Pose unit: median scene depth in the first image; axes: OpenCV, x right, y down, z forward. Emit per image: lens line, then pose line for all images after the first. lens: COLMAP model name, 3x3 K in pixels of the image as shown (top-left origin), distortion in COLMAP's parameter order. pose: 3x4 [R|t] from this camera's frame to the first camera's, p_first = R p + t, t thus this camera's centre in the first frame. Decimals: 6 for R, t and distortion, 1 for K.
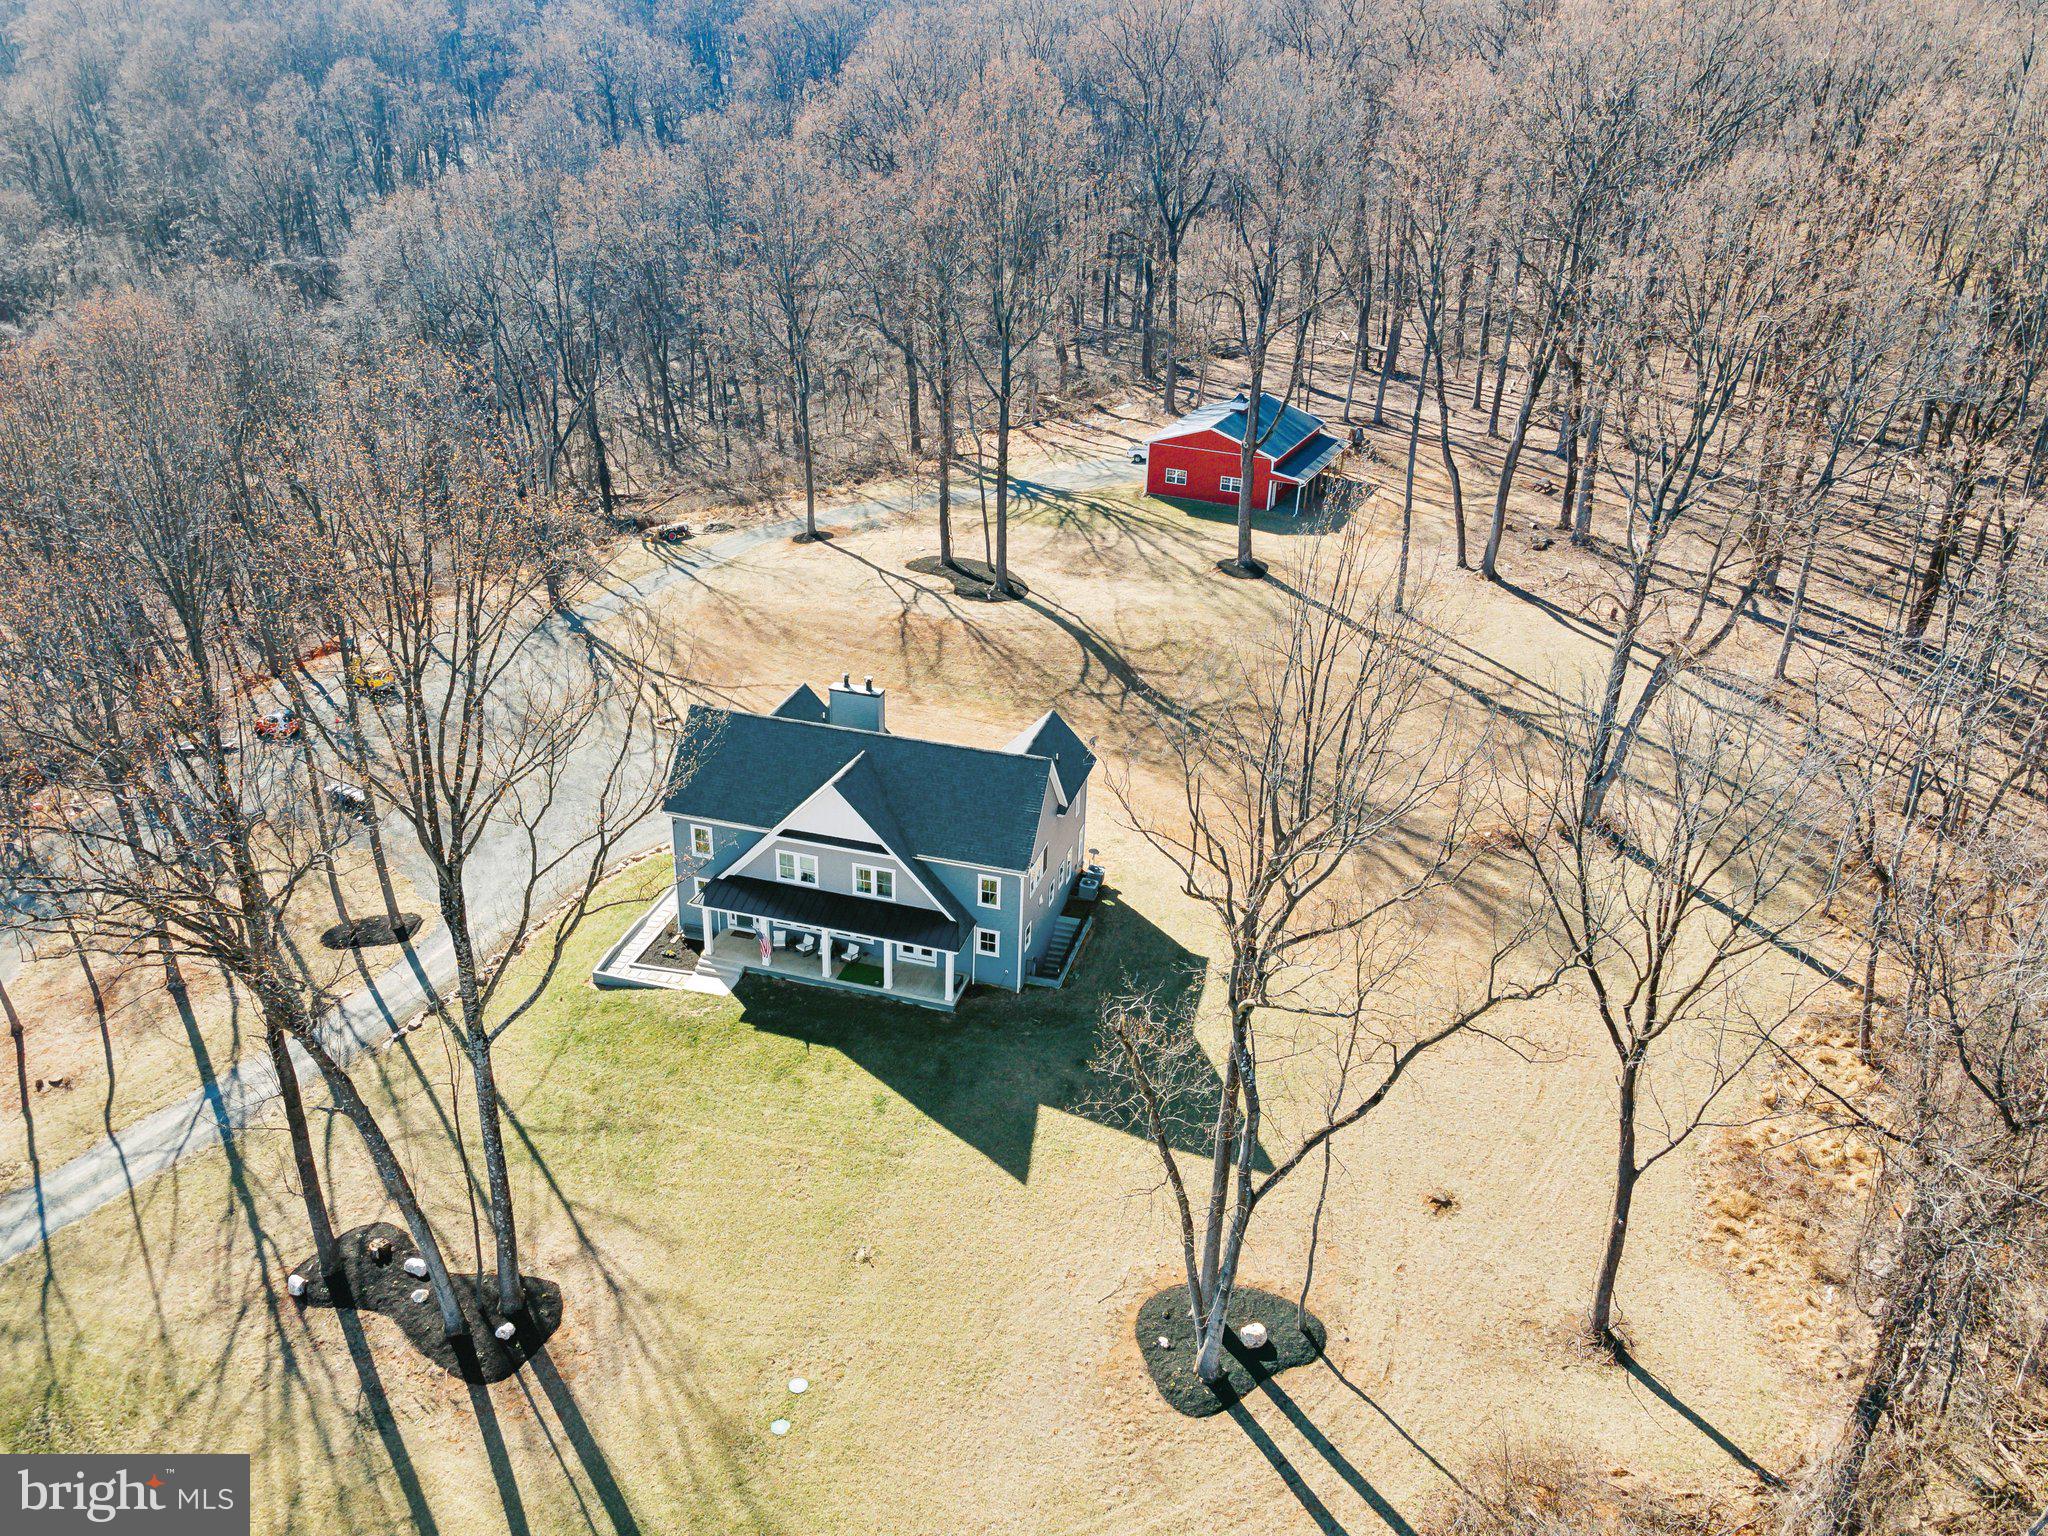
lens RADIAL K [[1392.1, 0, 1030.3], [0, 1392.1, 781.8], [0, 0, 1]] dist [0.026912, 0.006372]
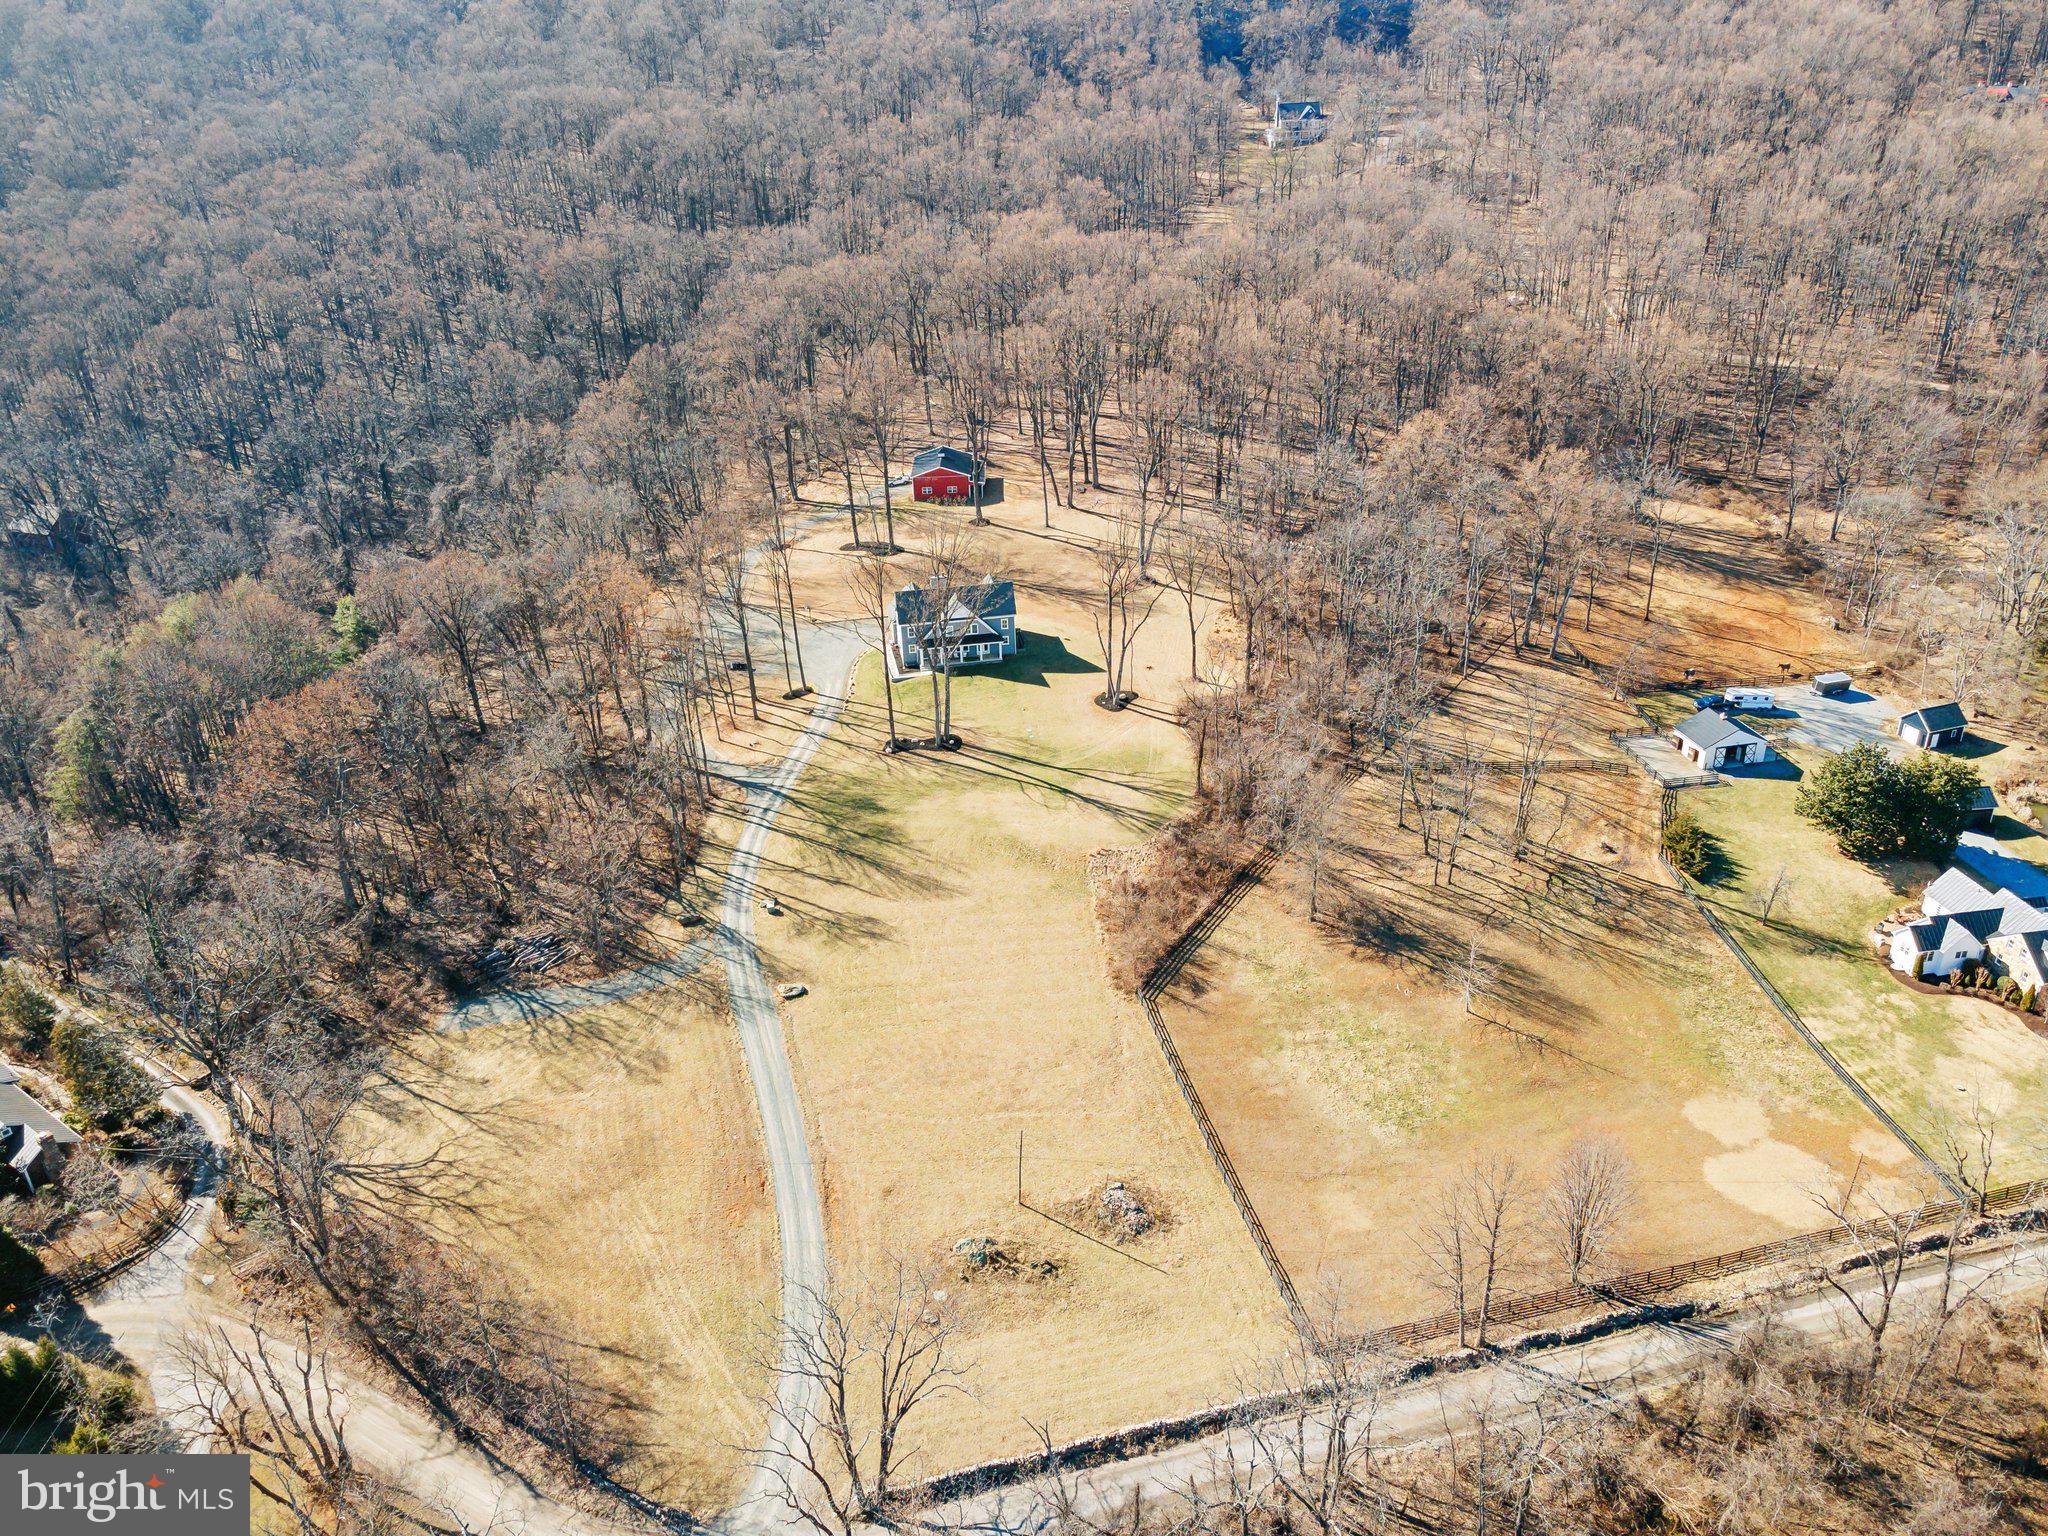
lens RADIAL K [[1392.1, 0, 1021.3], [0, 1392.1, 769.0], [0, 0, 1]] dist [0.026912, 0.006372]
pose [[0.895266, -0.254669, 0.365571, -1.269089], [0.253077, 0.965984, 0.053164, 0.243298], [-0.366675, 0.044922, 0.929264, -2.045901]]
